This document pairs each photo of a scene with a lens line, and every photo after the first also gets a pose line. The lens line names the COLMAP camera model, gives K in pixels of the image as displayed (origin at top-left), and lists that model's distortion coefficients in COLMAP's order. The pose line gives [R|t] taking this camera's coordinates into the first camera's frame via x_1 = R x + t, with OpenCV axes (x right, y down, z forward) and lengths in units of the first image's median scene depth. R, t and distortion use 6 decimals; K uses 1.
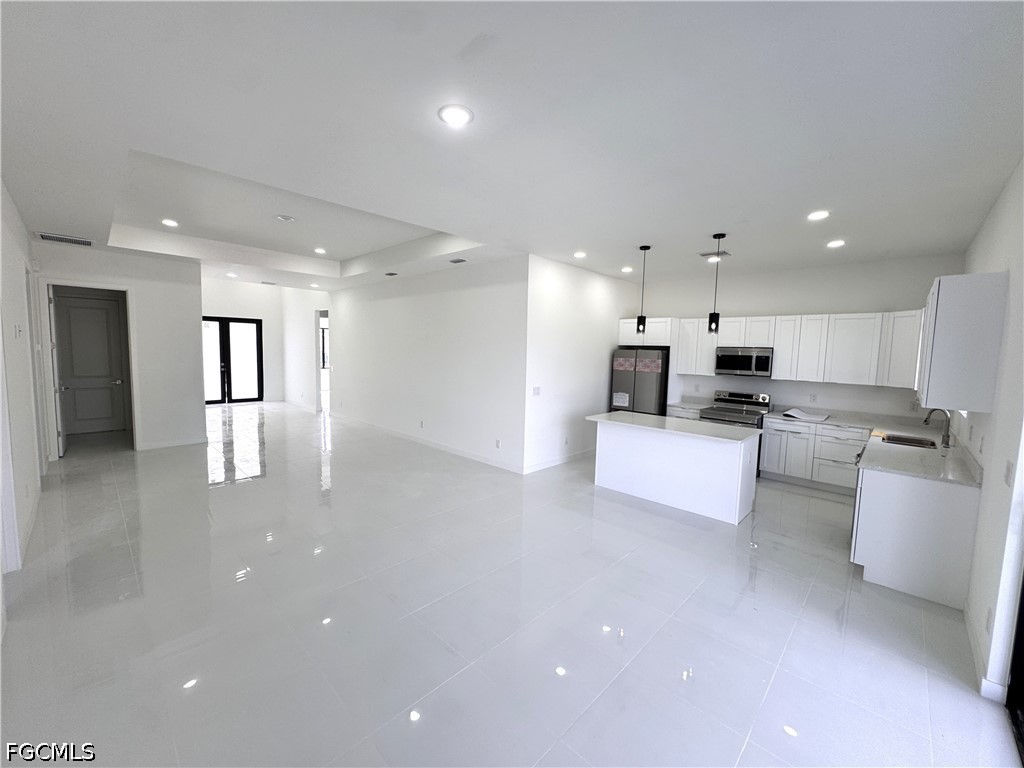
lens RADIAL K [[411.9, 0, 513.5], [0, 411.9, 384.0], [0, 0, 1]] dist [0.000421, 0.000333]
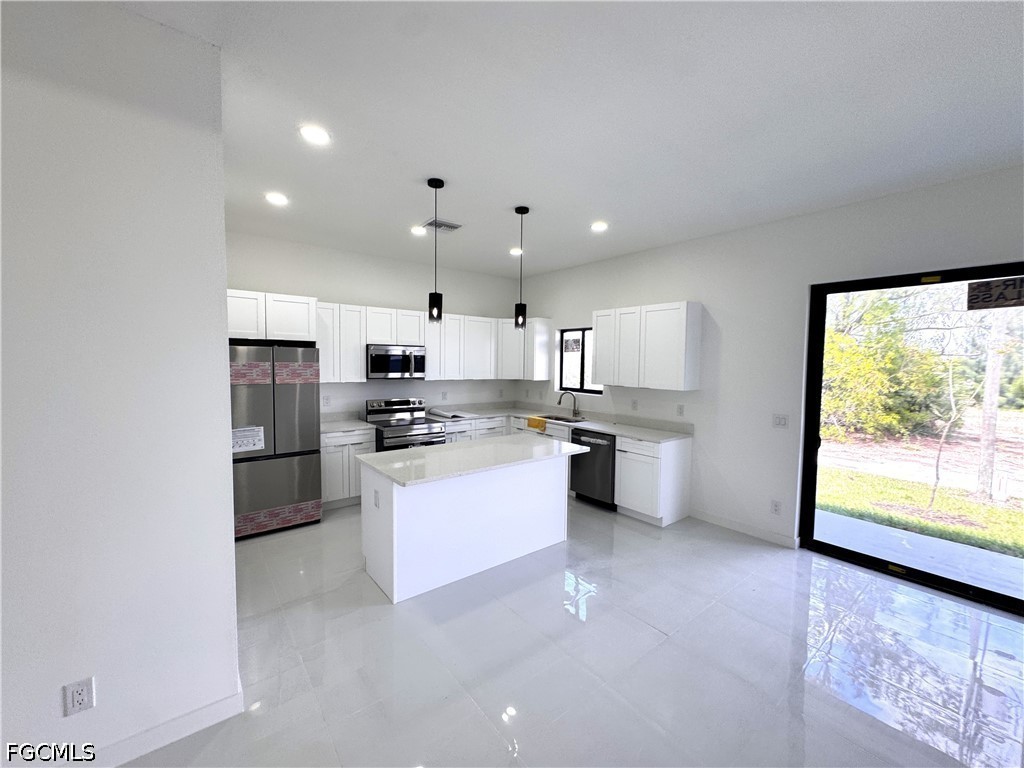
lens RADIAL K [[411.9, 0, 513.5], [0, 411.9, 384.0], [0, 0, 1]] dist [0.000421, 0.000333]
pose [[0.134486, -0.081469, 0.987561, -0.224284], [0.070528, 0.994874, 0.072467, -0.050294], [-0.988402, 0.059905, 0.139542, 0.605539]]
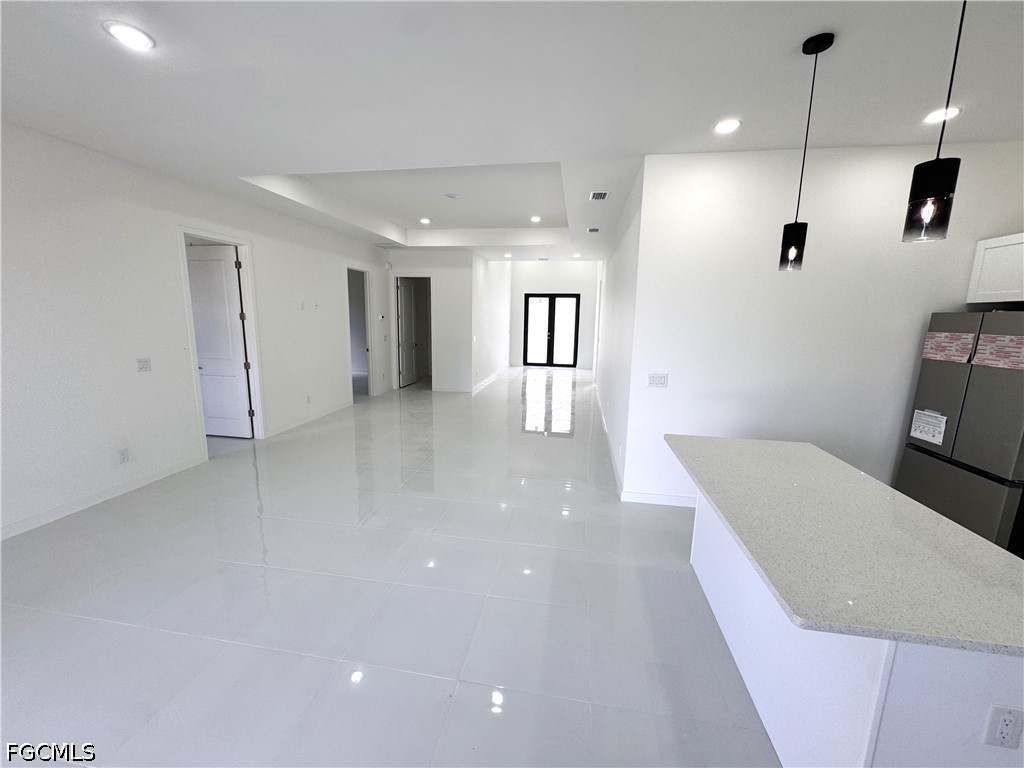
lens RADIAL K [[411.9, 0, 513.5], [0, 411.9, 384.0], [0, 0, 1]] dist [0.000421, 0.000333]
pose [[0.569713, 0.120486, -0.812964, 0.378561], [-0.072157, 0.992708, 0.096559, -0.019102], [0.818670, 0.003650, 0.574253, 0.399412]]
